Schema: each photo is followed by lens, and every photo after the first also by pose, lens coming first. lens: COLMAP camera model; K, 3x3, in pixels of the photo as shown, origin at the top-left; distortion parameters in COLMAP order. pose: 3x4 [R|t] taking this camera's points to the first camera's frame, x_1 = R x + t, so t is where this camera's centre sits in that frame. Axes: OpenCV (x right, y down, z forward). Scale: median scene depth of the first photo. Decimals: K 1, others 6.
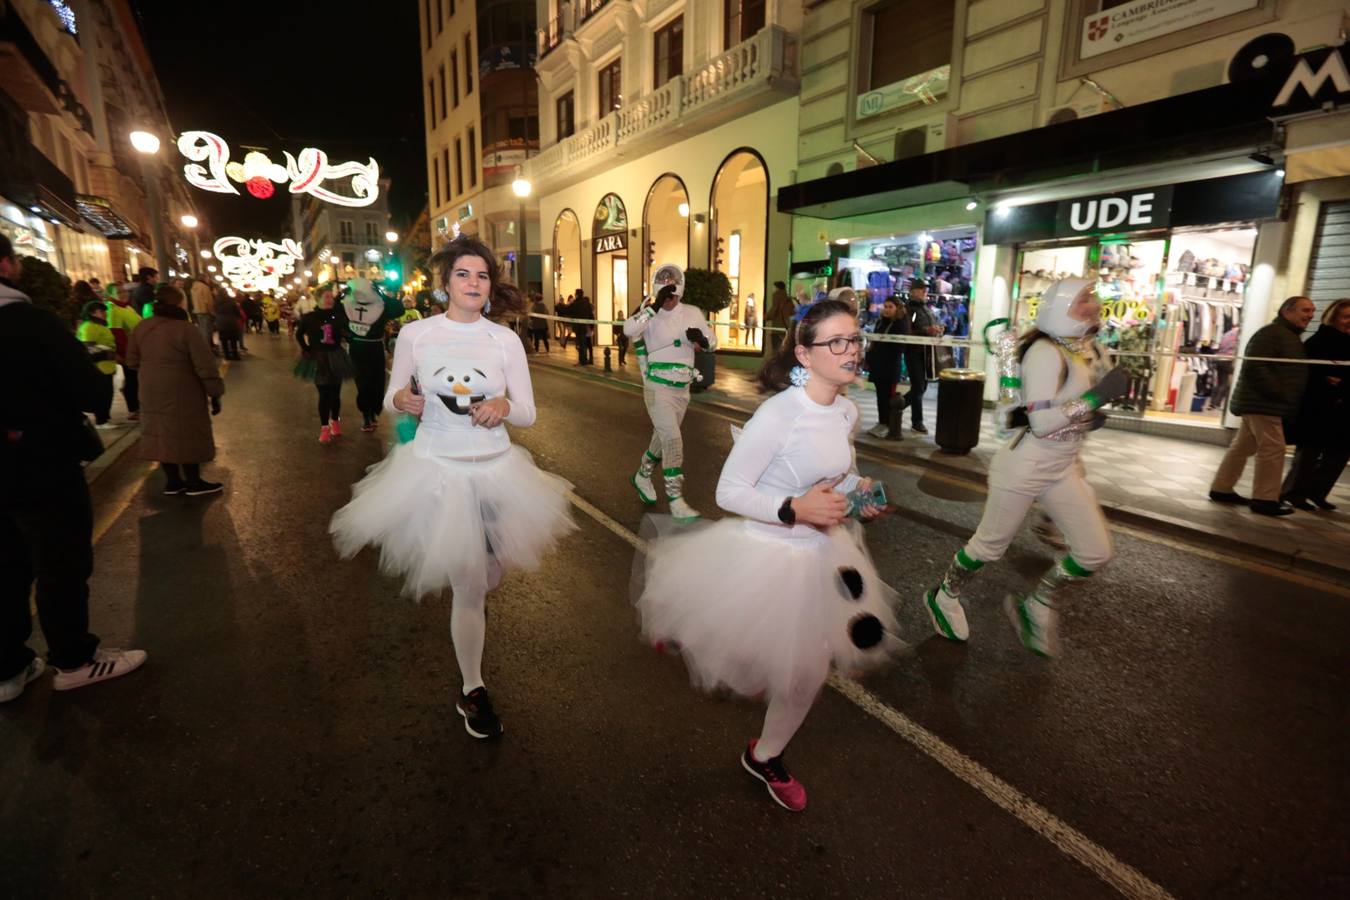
lens RADIAL K [[667.0, 0, 677.7], [0, 667.0, 447.2], [0, 0, 1]] dist [0.001883, 0.008222]
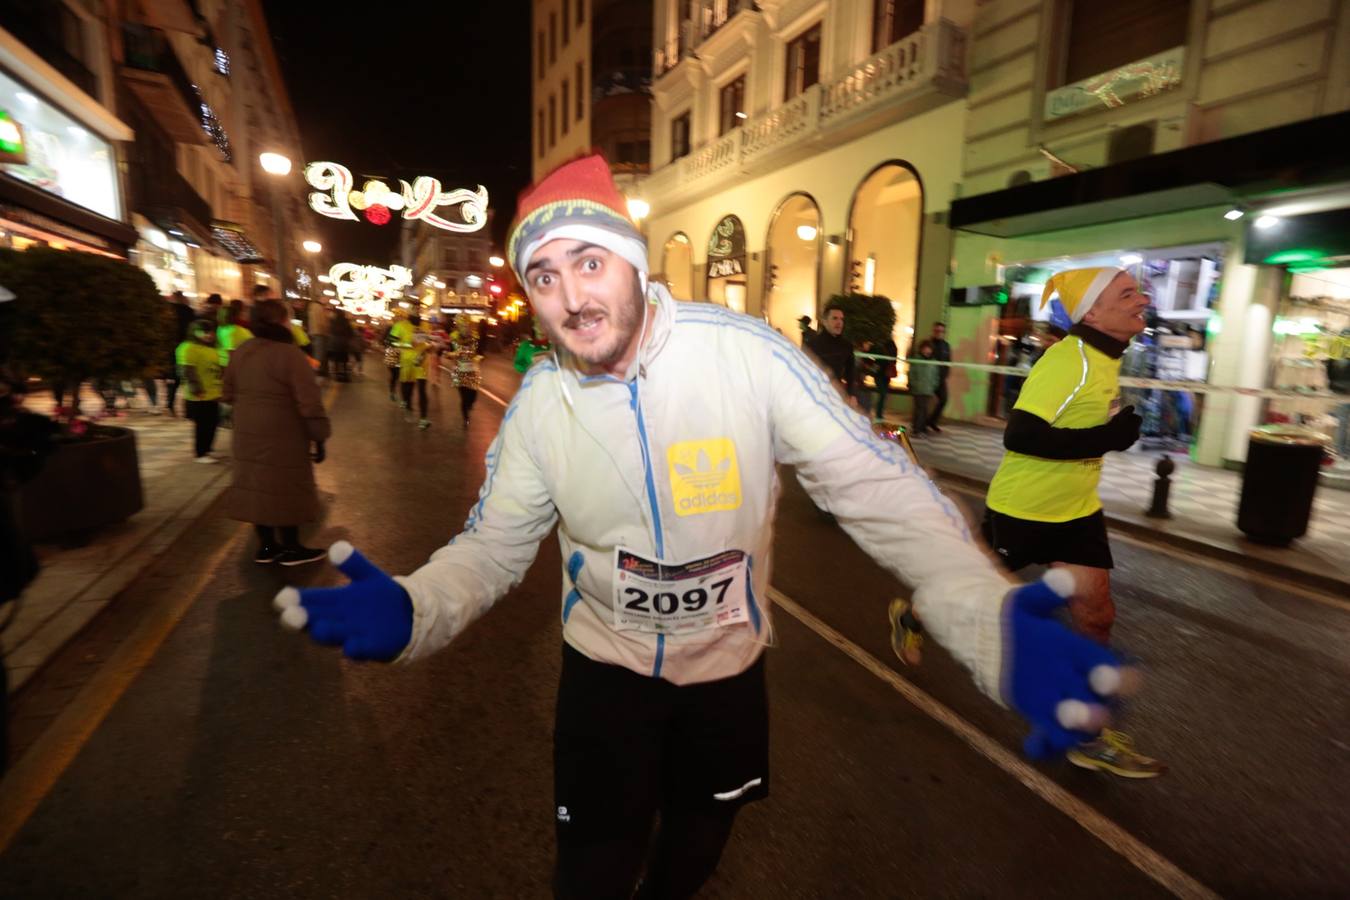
lens RADIAL K [[664.3, 0, 672.0], [0, 664.3, 448.6], [0, 0, 1]] dist [-0.001819, 0.014496]
pose [[0.991964, 0.038375, -0.120560, -0.060150], [-0.042924, 0.998452, -0.035364, -0.017897], [0.119016, 0.040255, 0.992076, 0.087016]]
